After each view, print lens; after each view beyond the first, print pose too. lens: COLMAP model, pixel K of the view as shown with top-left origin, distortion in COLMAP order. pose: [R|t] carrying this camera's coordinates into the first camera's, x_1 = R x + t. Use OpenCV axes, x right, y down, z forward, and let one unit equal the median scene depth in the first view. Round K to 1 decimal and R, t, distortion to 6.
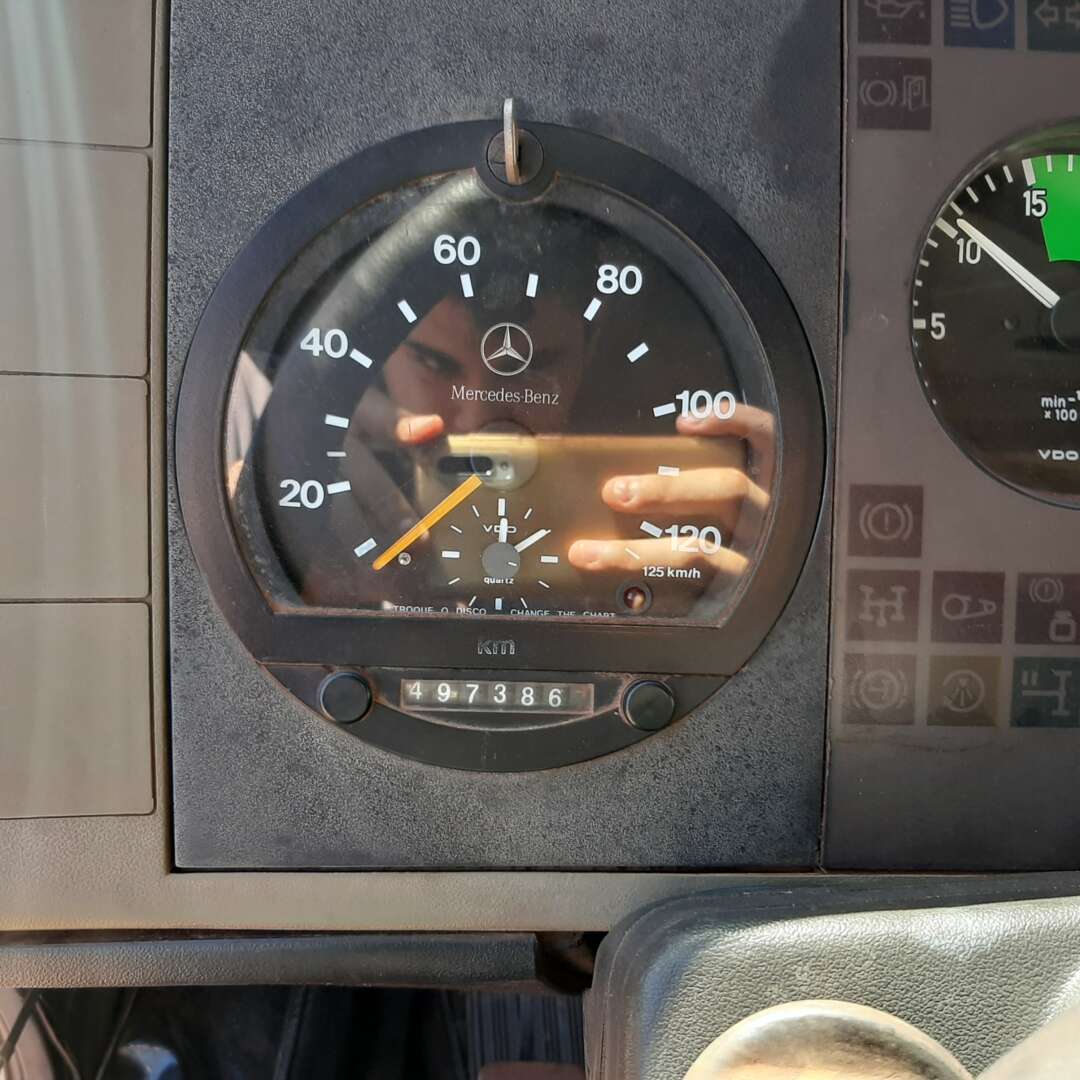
lens RADIAL K [[1143.6, 0, 445.5], [0, 1143.6, 538.7], [0, 0, 1]] dist [0.012456, -0.032168]
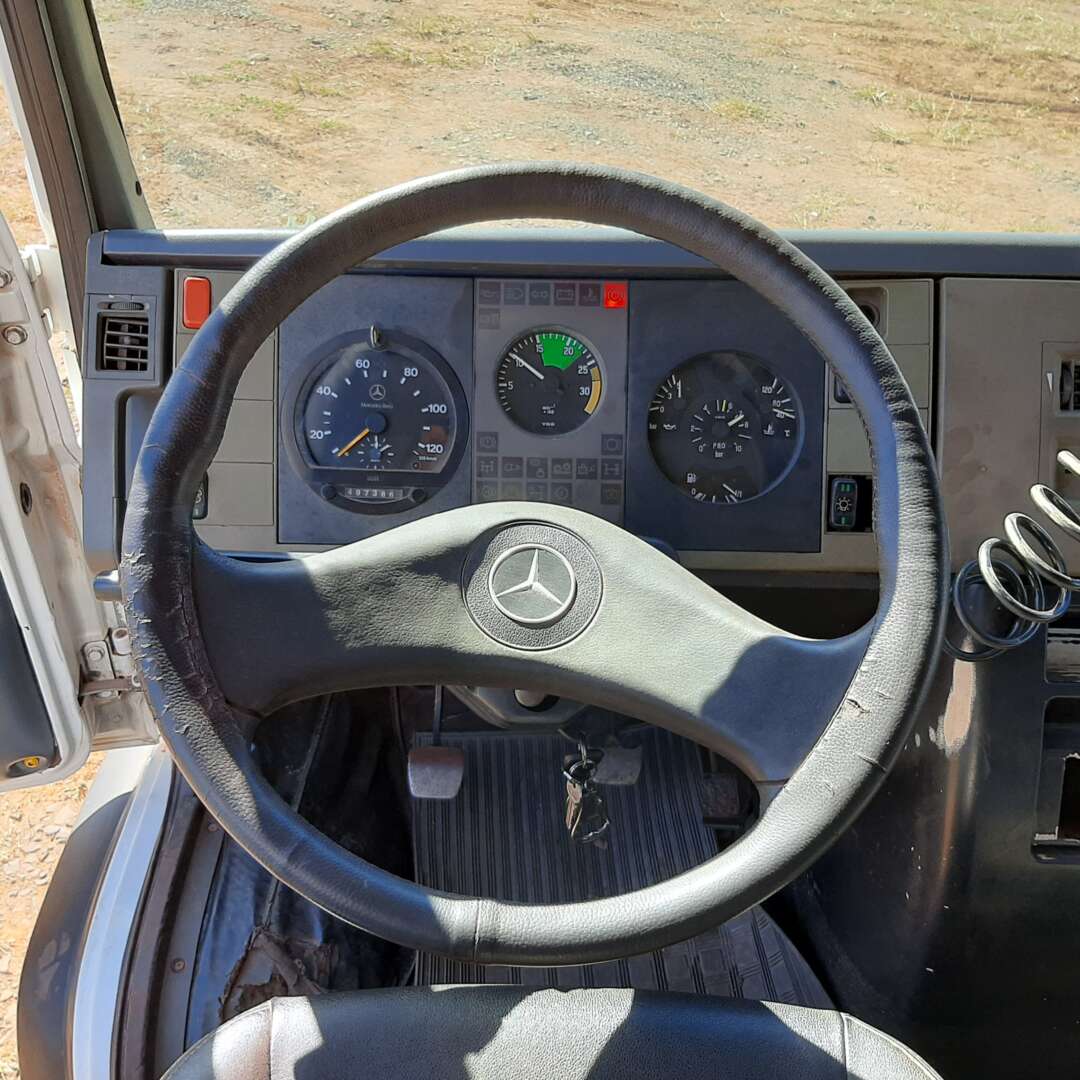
lens RADIAL K [[1163.4, 0, 525.4], [0, 1163.4, 526.2], [0, 0, 1]] dist [0.021498, -0.011503]
pose [[0.999993, -0.003440, -0.001199, 0.499693], [0.003366, 0.998381, -0.056775, 0.432809], [0.001392, 0.056771, 0.998386, -2.450616]]
